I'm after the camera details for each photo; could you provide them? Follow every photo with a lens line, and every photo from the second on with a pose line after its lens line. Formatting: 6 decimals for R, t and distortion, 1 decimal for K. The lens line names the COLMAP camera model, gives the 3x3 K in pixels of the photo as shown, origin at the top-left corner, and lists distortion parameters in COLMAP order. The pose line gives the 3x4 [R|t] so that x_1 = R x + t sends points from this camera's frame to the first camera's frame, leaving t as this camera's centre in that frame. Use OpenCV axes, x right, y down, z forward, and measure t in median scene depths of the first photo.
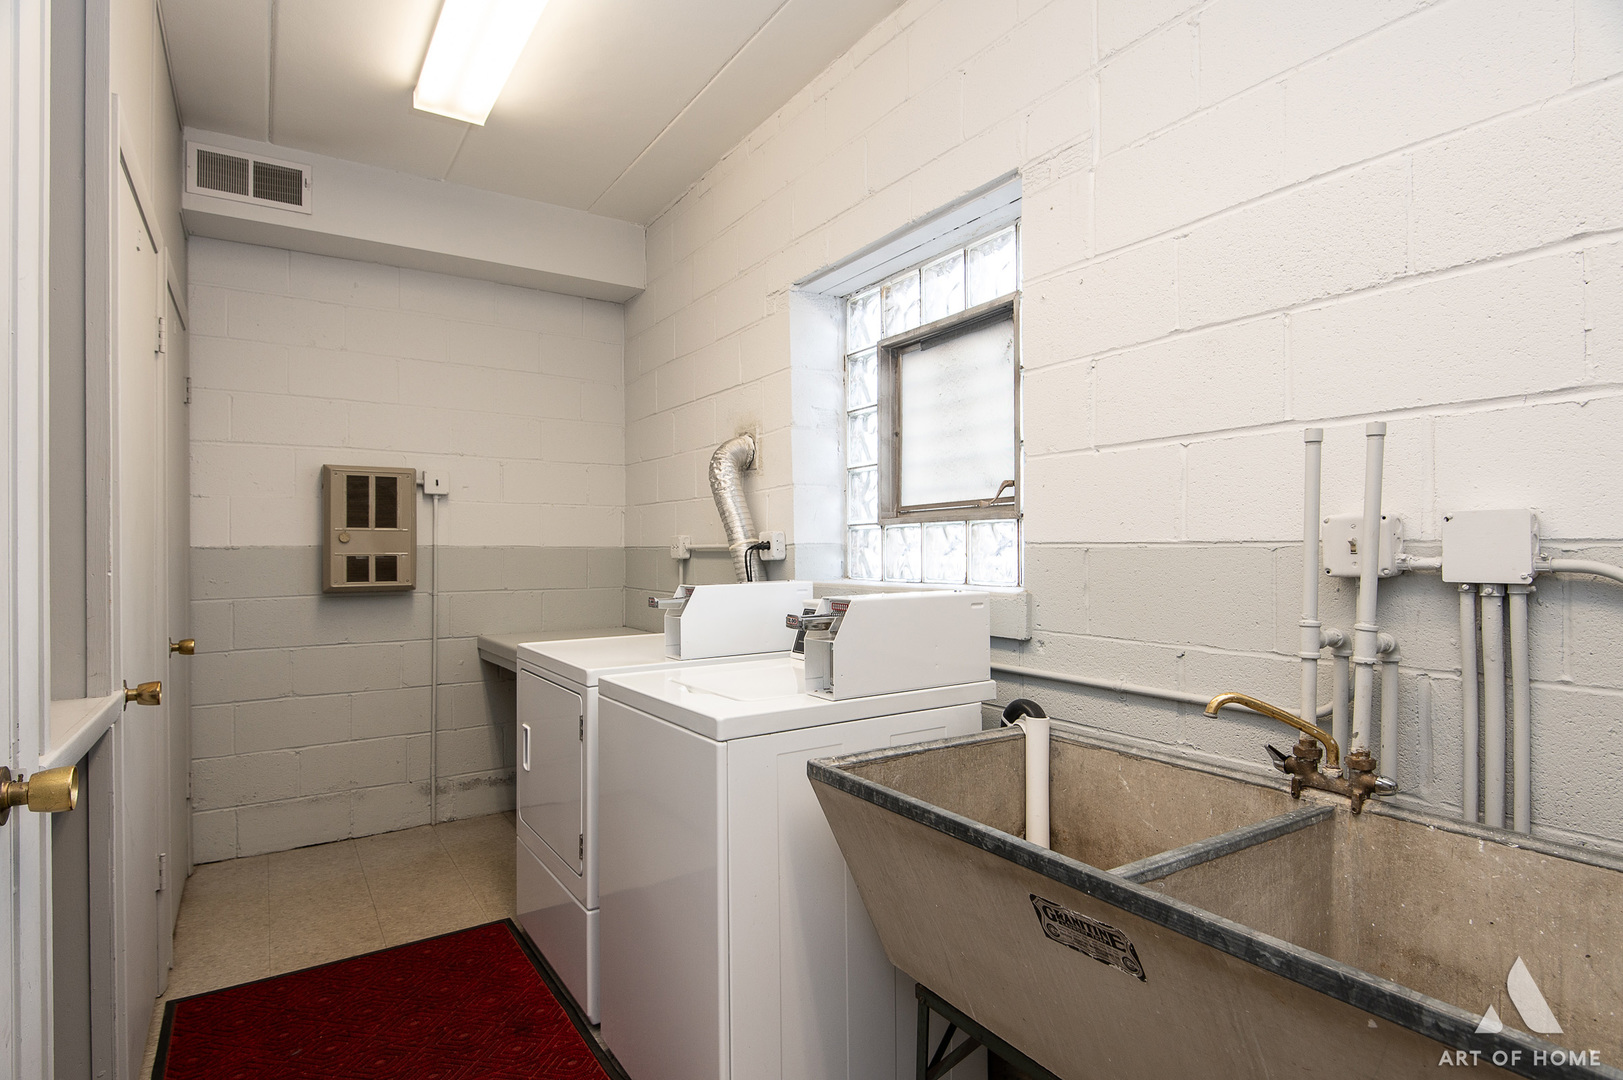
lens RADIAL K [[851.4, 0, 811.4], [0, 851.4, 543.5], [0, 0, 1]] dist [0.005904, -0.001014]
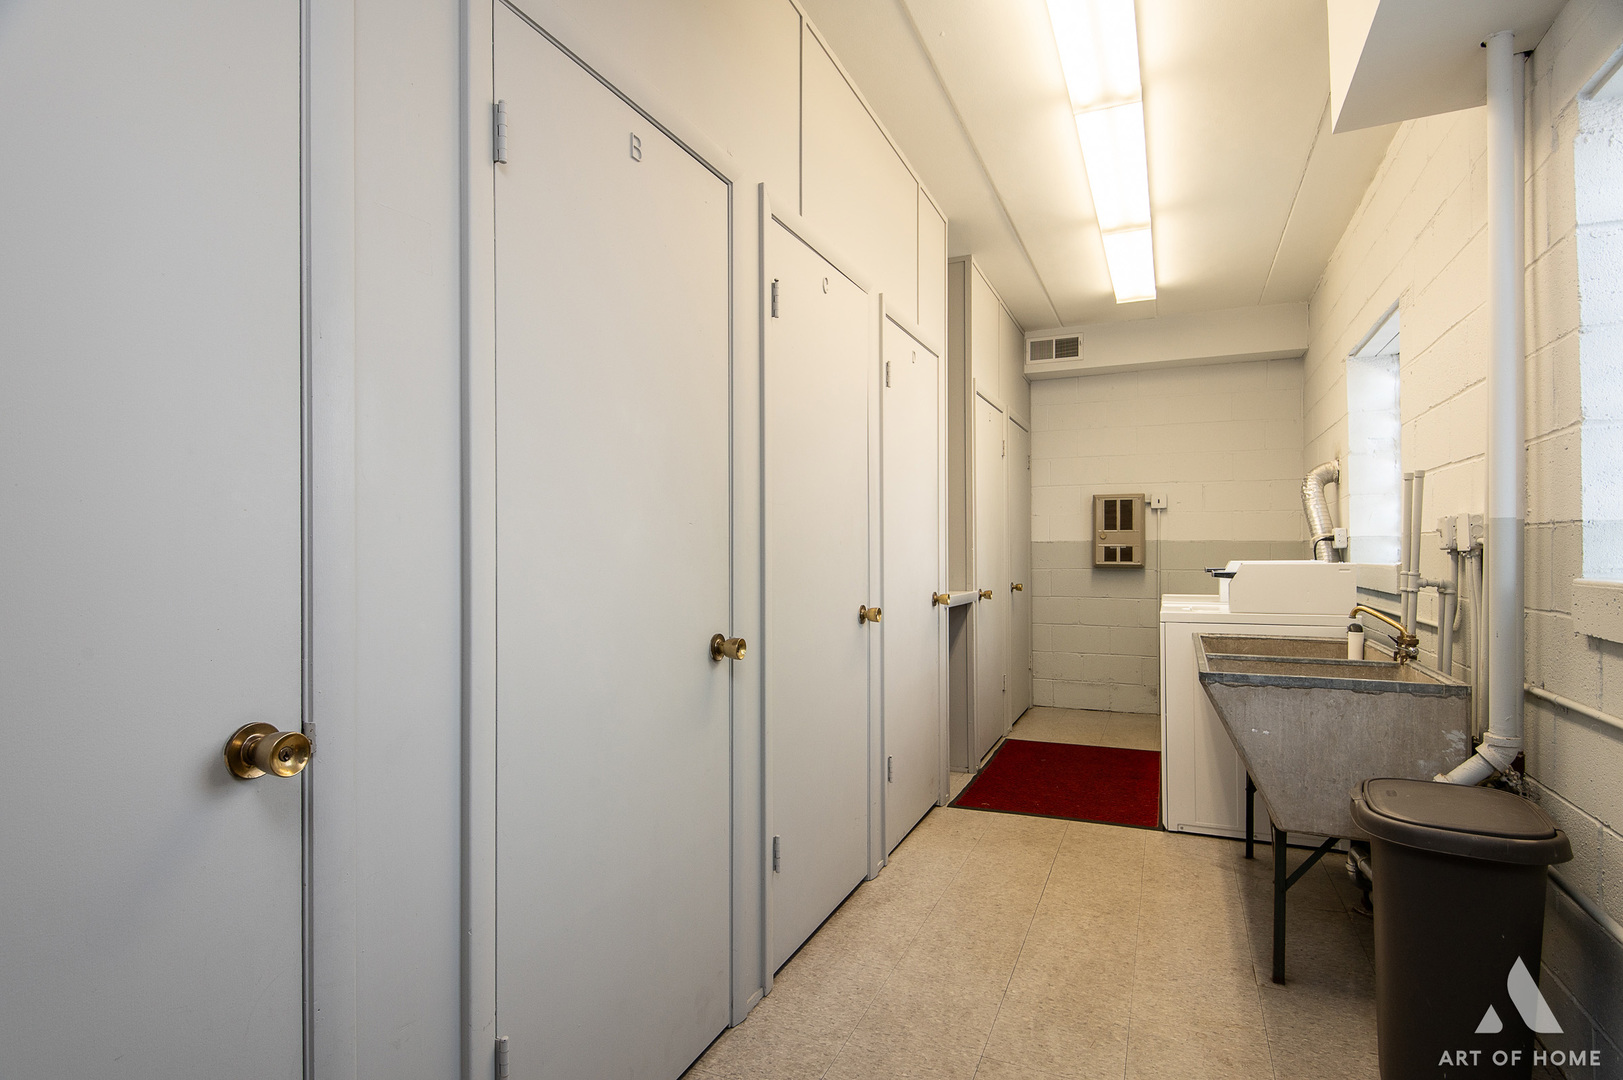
lens RADIAL K [[851.4, 0, 810.6], [0, 851.4, 545.9], [0, 0, 1]] dist [0.005904, -0.001014]
pose [[0.560451, -0.002517, -0.828184, 0.563649], [0.005306, 0.999986, 0.000552, 0.008866], [0.828171, -0.004703, 0.560456, -0.477775]]
